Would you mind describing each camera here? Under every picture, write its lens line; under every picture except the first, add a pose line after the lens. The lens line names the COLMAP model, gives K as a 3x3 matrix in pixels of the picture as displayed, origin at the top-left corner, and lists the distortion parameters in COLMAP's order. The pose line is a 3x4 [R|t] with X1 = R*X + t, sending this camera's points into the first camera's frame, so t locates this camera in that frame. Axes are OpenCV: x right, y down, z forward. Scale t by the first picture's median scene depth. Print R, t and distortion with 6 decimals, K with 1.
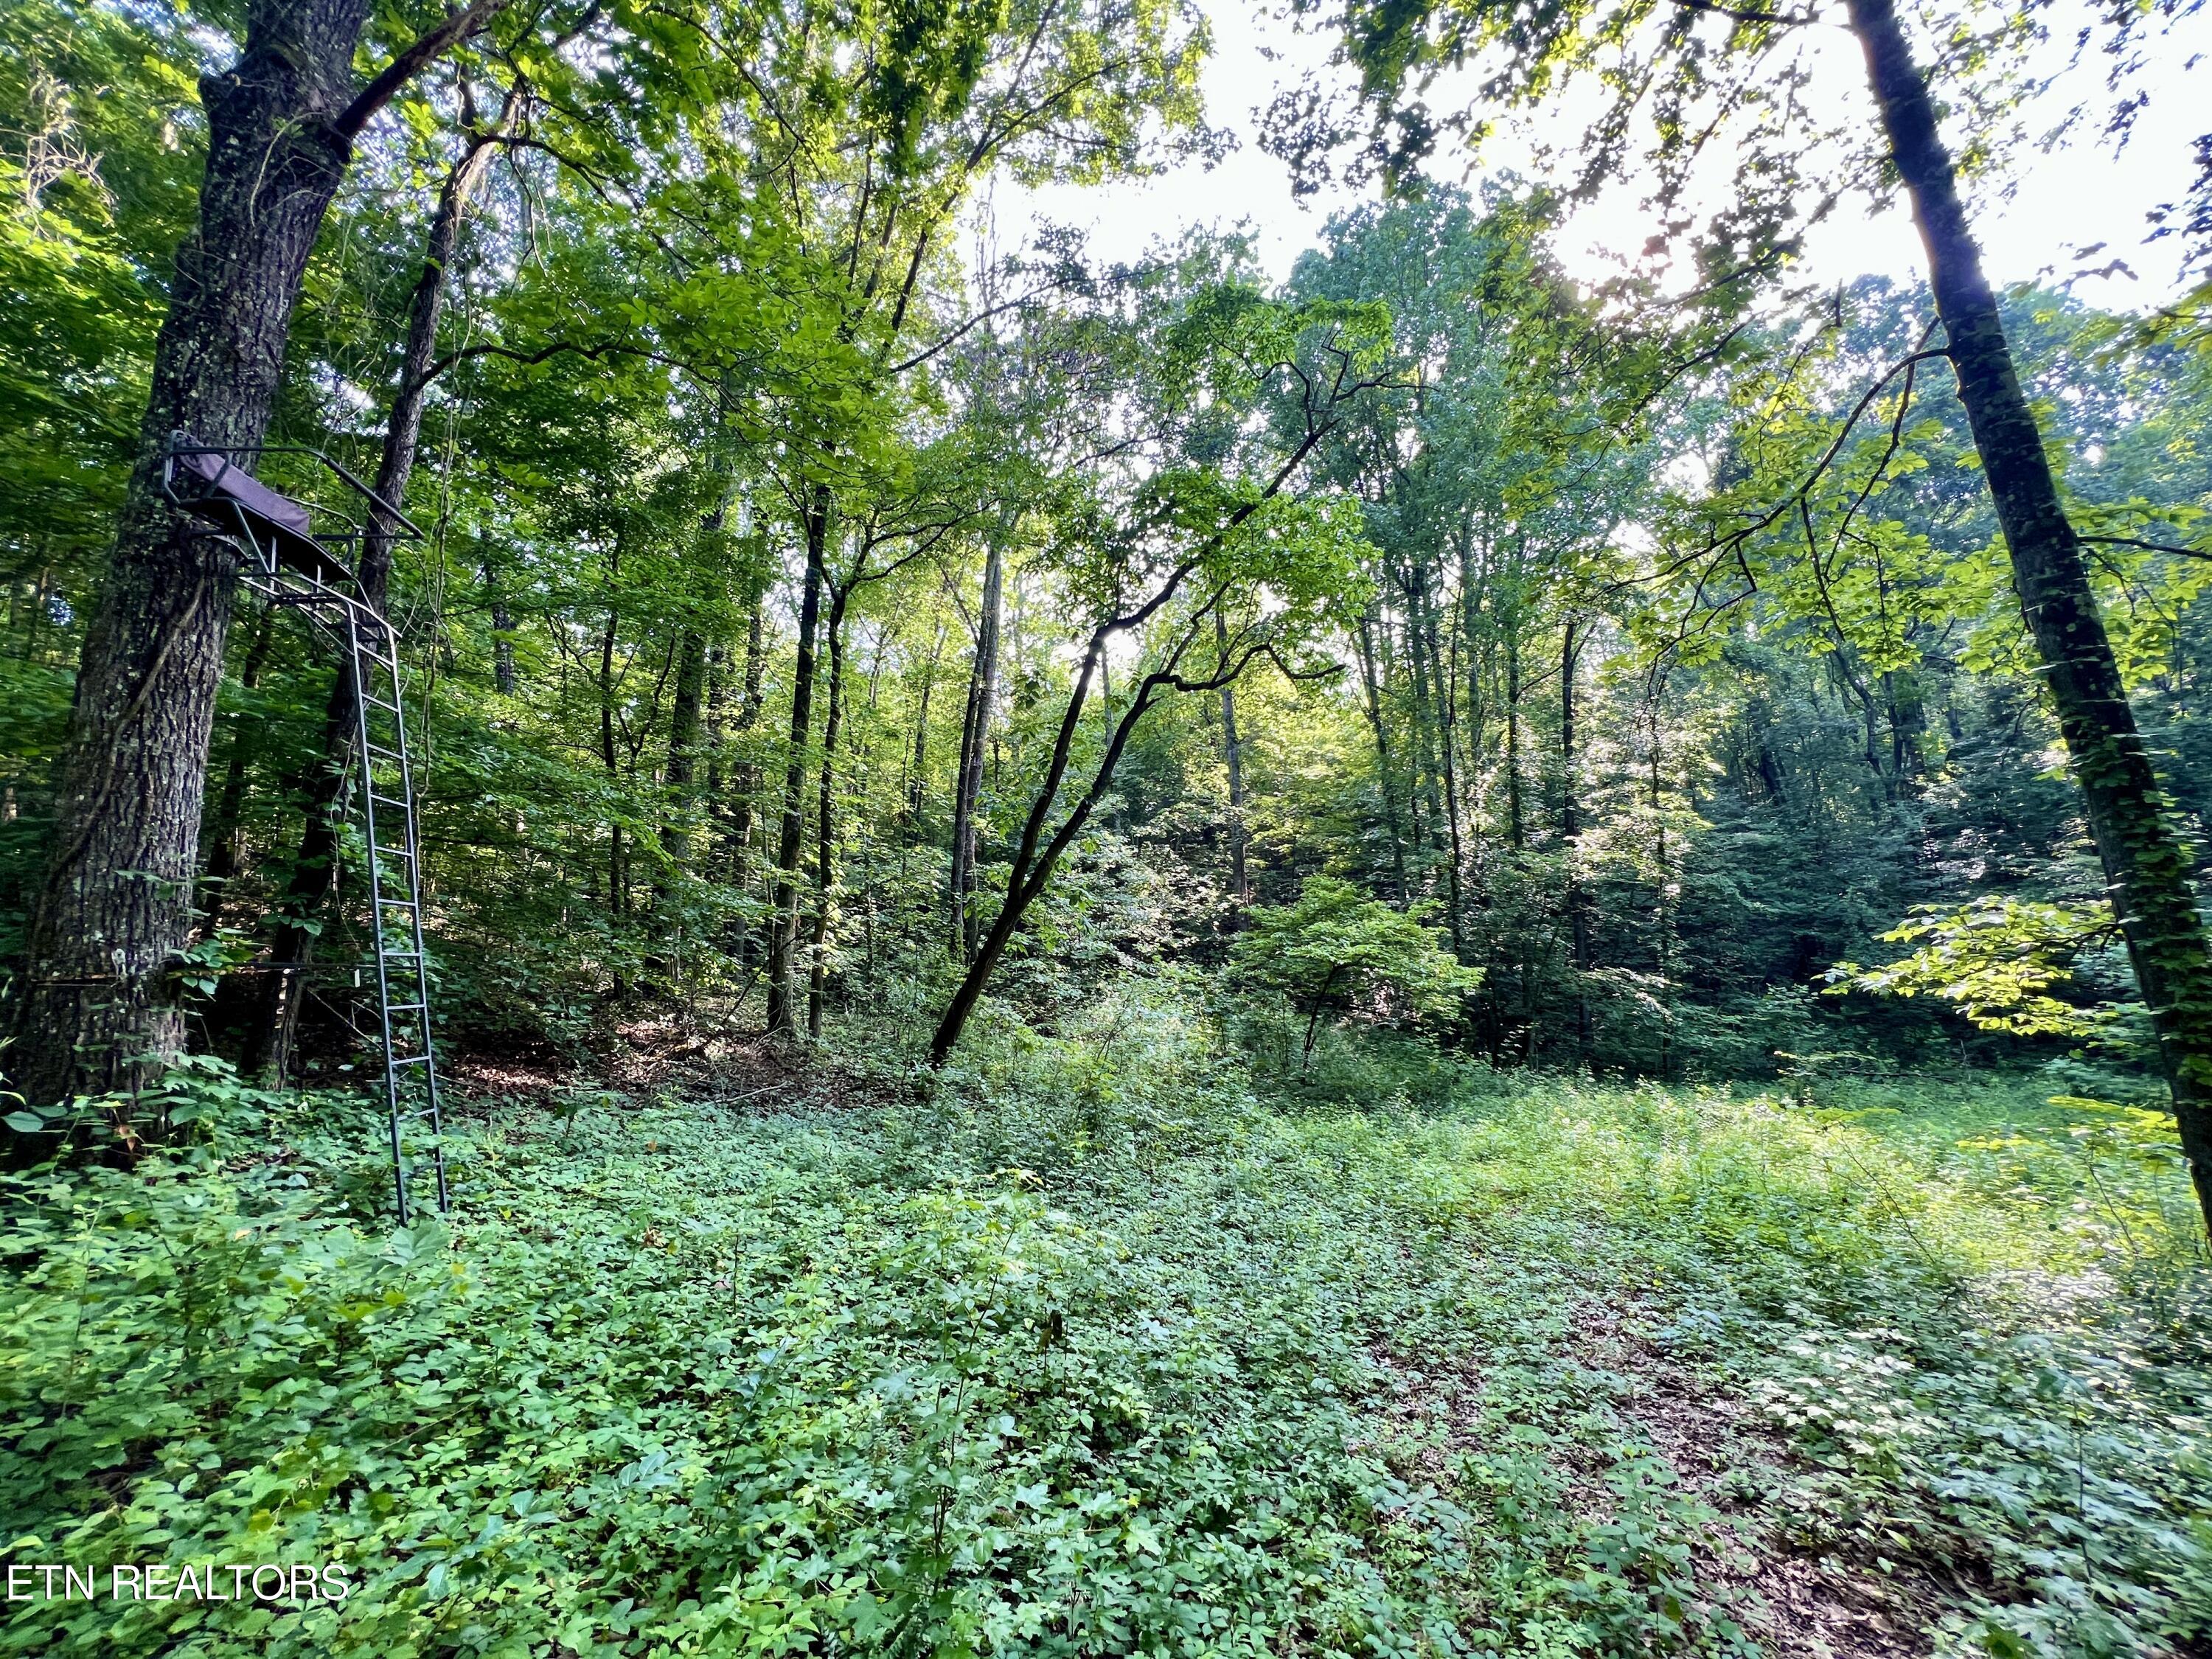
lens RADIAL K [[888.1, 0, 1105.7], [0, 888.1, 834.5], [0, 0, 1]] dist [-0.001893, 0.000406]
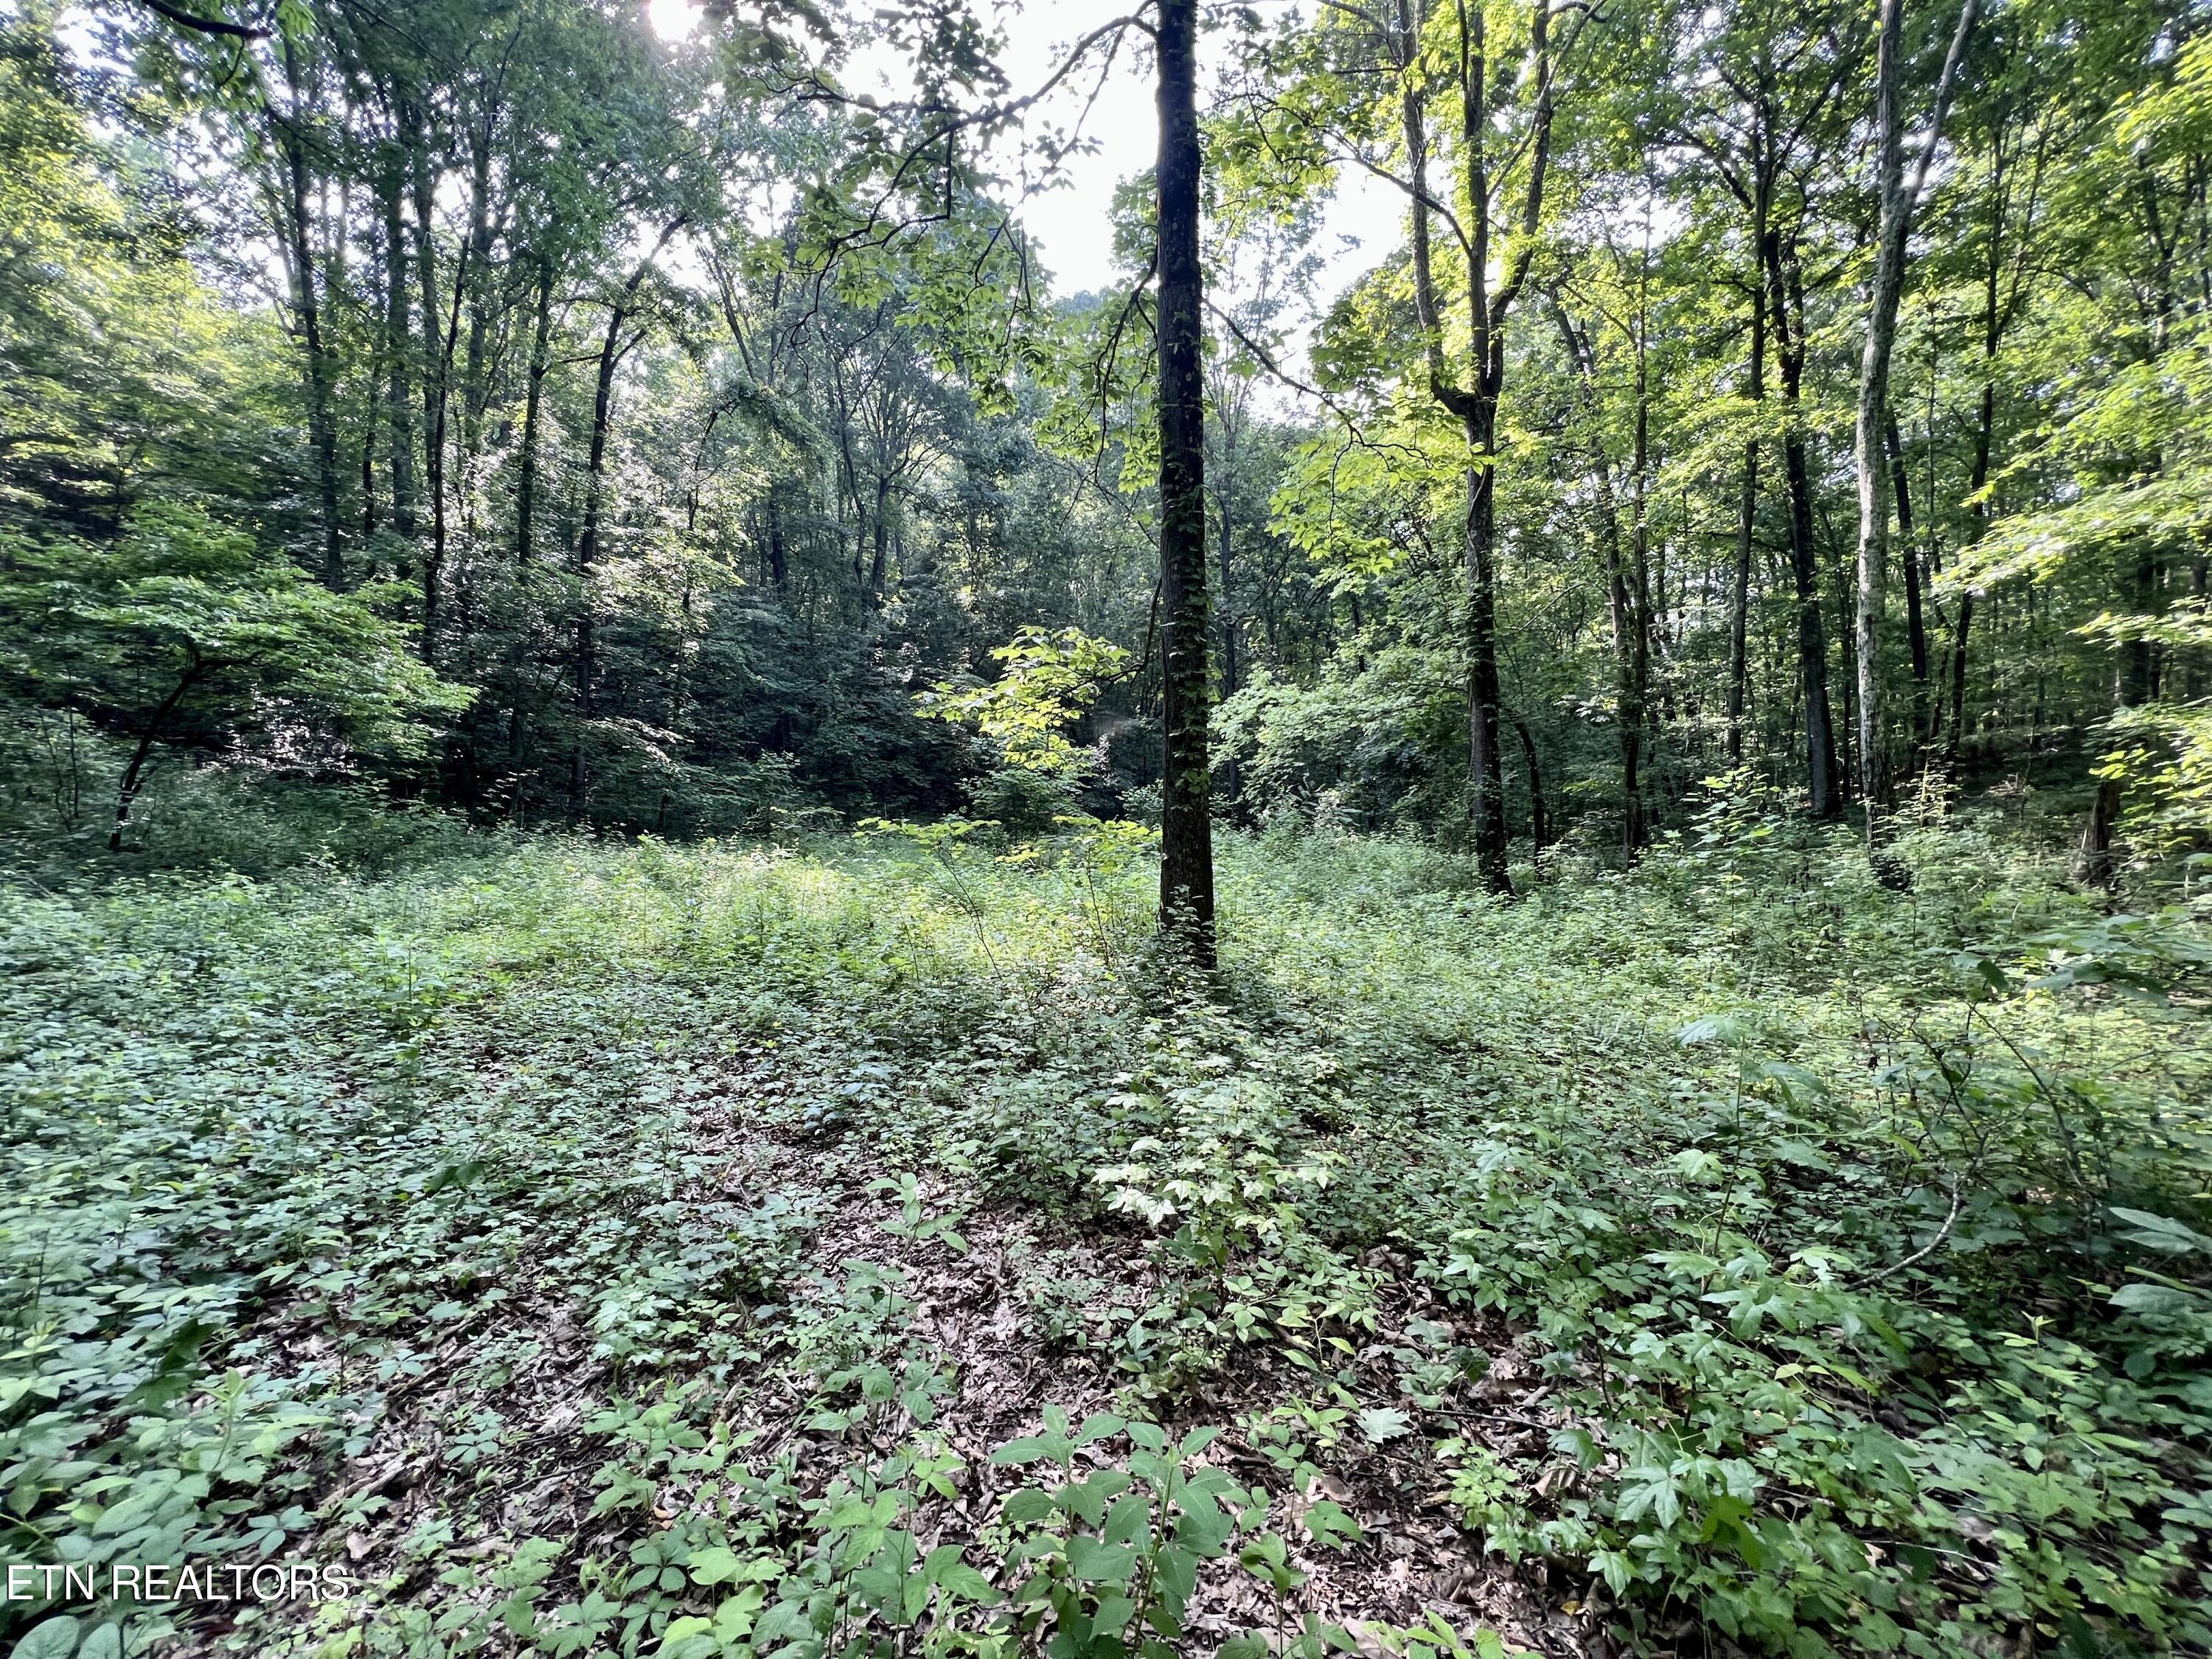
lens RADIAL K [[888.1, 0, 1101.3], [0, 888.1, 831.2], [0, 0, 1]] dist [-0.001893, 0.000406]
pose [[0.501012, -0.008783, 0.865396, 0.033460], [-0.198649, 0.972083, 0.124872, 0.053115], [-0.842334, -0.234472, 0.485280, 0.129017]]
